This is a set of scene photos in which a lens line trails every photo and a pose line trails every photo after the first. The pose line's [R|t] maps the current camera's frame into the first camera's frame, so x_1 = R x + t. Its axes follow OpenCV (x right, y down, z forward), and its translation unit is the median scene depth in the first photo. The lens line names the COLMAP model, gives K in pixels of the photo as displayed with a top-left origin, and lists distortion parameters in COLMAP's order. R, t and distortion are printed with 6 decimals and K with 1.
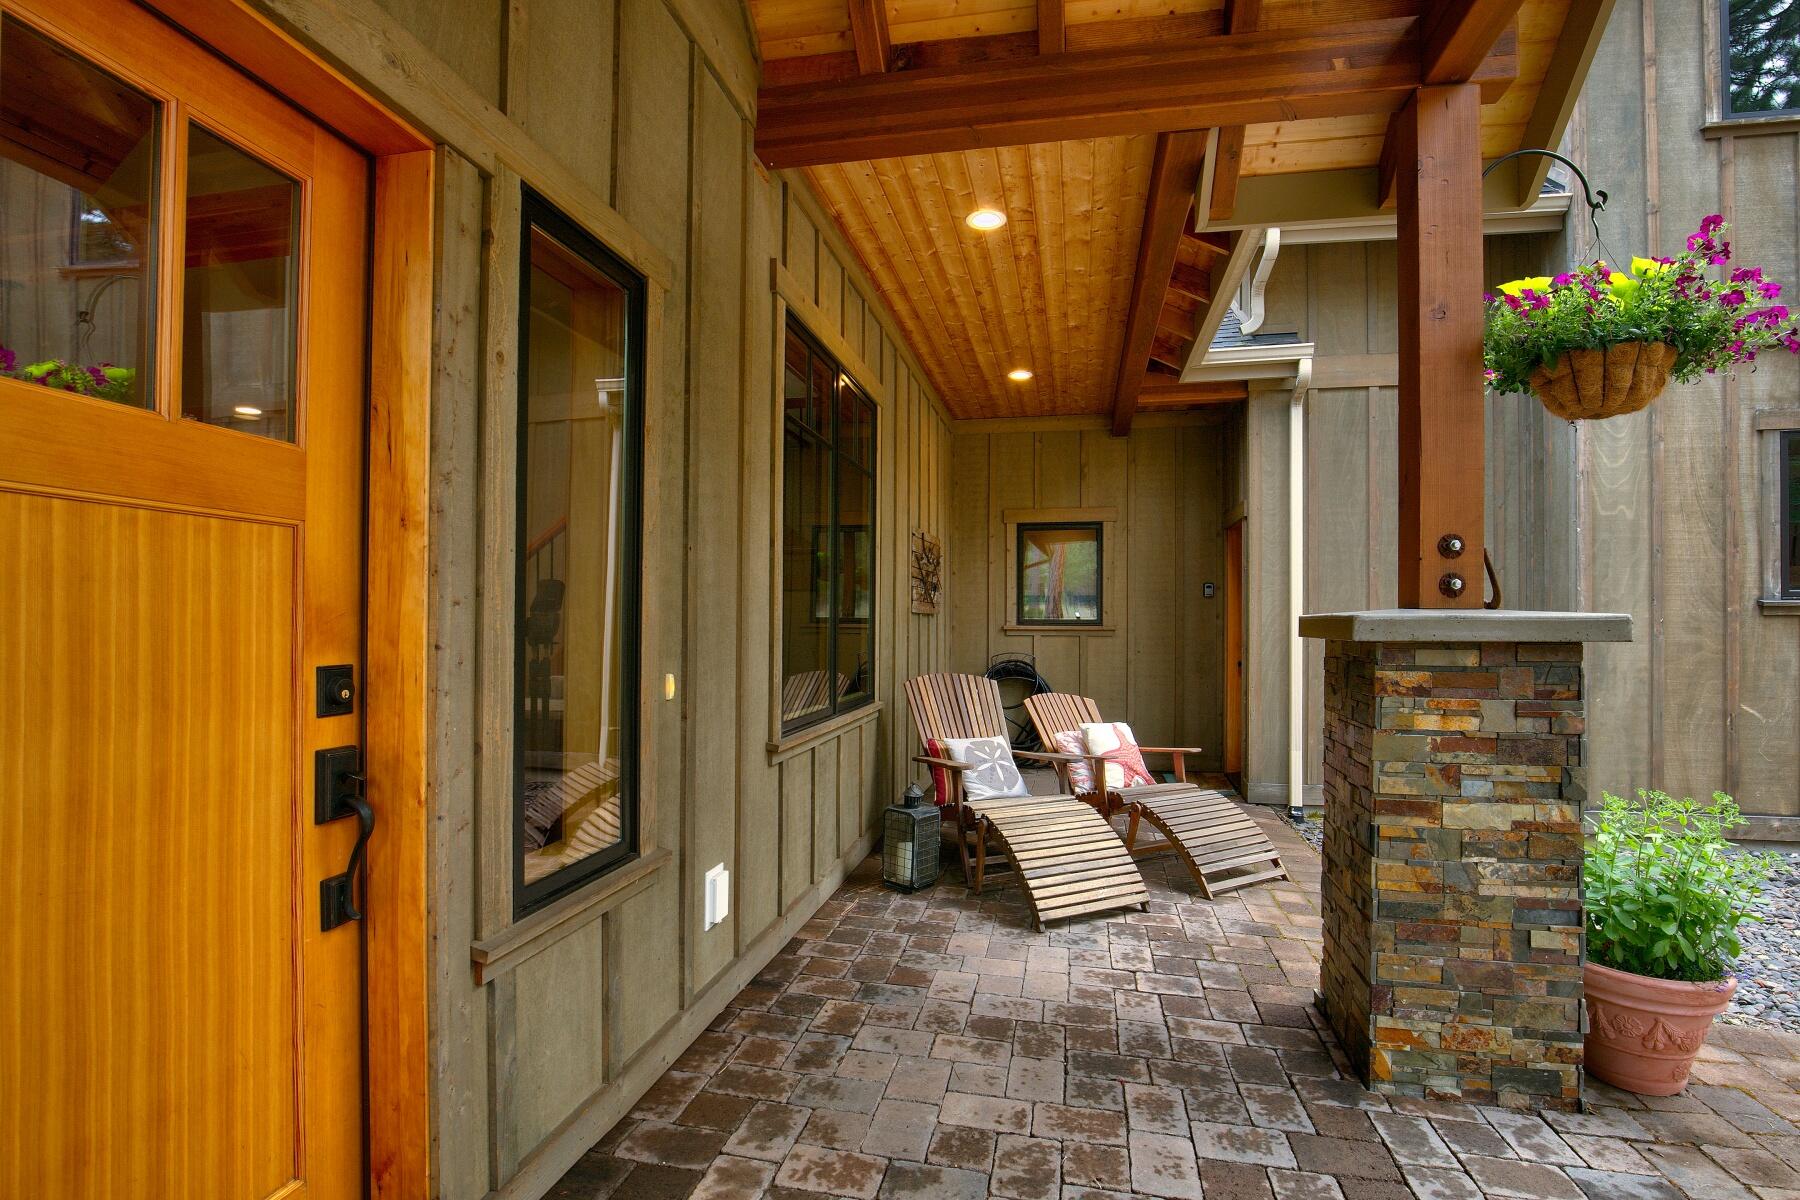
lens RADIAL K [[895.3, 0, 900.0], [0, 895.3, 600.0], [0, 0, 1]] dist [-0.002895, -0.000627]
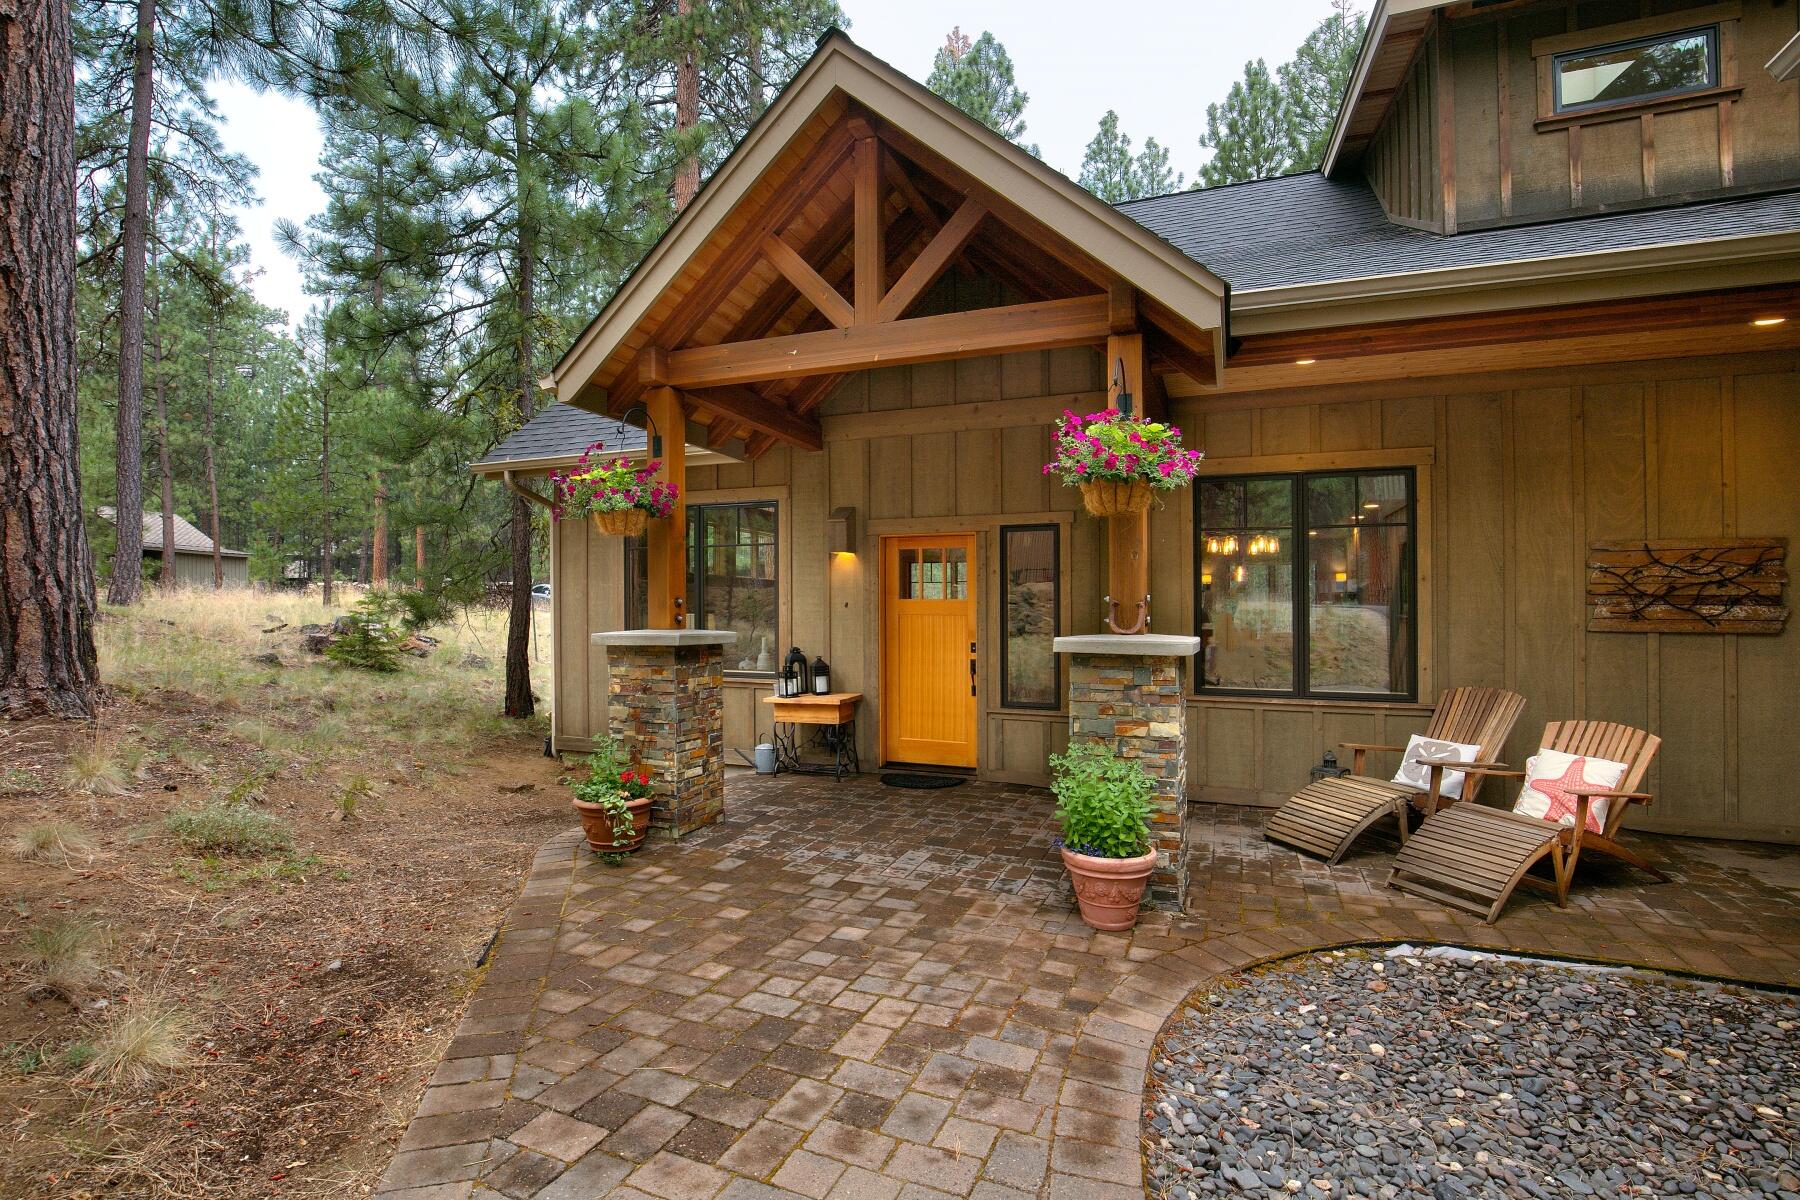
lens RADIAL K [[895.3, 0, 900.0], [0, 895.3, 600.0], [0, 0, 1]] dist [-0.002895, -0.000627]
pose [[-0.202821, -0.005793, -0.979199, 2.019875], [0.015576, 0.999837, -0.009141, -0.057916], [0.979092, -0.017106, -0.202698, 0.755277]]
